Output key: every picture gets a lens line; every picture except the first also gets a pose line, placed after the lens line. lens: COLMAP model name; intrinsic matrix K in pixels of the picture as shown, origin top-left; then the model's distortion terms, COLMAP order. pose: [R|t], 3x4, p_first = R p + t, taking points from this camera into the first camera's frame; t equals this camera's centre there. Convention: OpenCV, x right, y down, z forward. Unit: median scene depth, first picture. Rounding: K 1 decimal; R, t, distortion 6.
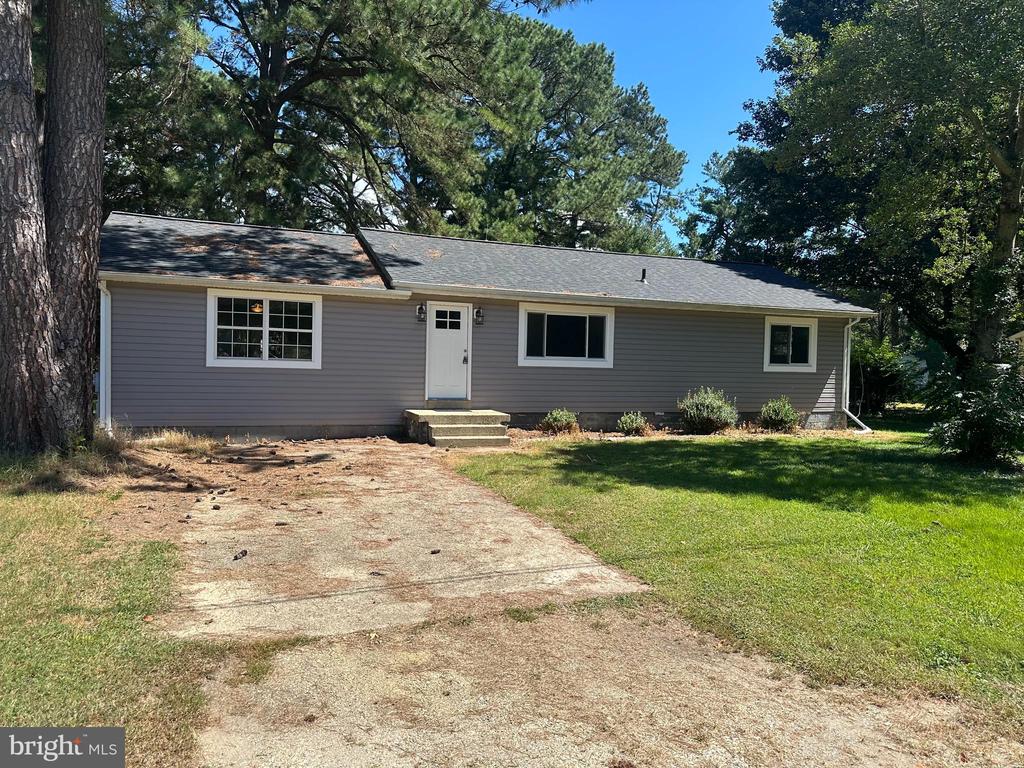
lens RADIAL K [[719.9, 0, 511.6], [0, 719.9, 382.0], [0, 0, 1]] dist [0.049959, -0.060716]
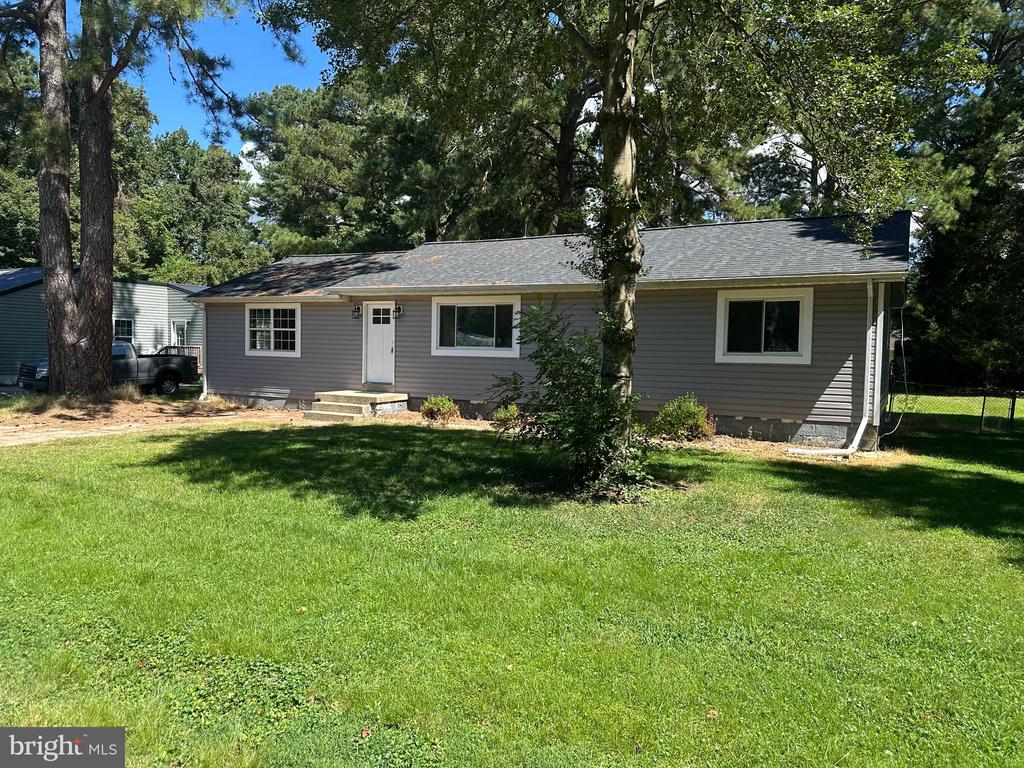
lens RADIAL K [[719.9, 0, 511.7], [0, 719.9, 386.2], [0, 0, 1]] dist [0.049959, -0.060716]
pose [[0.656883, 0.023111, -0.753638, 0.916961], [-0.026981, 0.999610, 0.007138, 0.013174], [0.753510, 0.015645, 0.657251, 0.381395]]
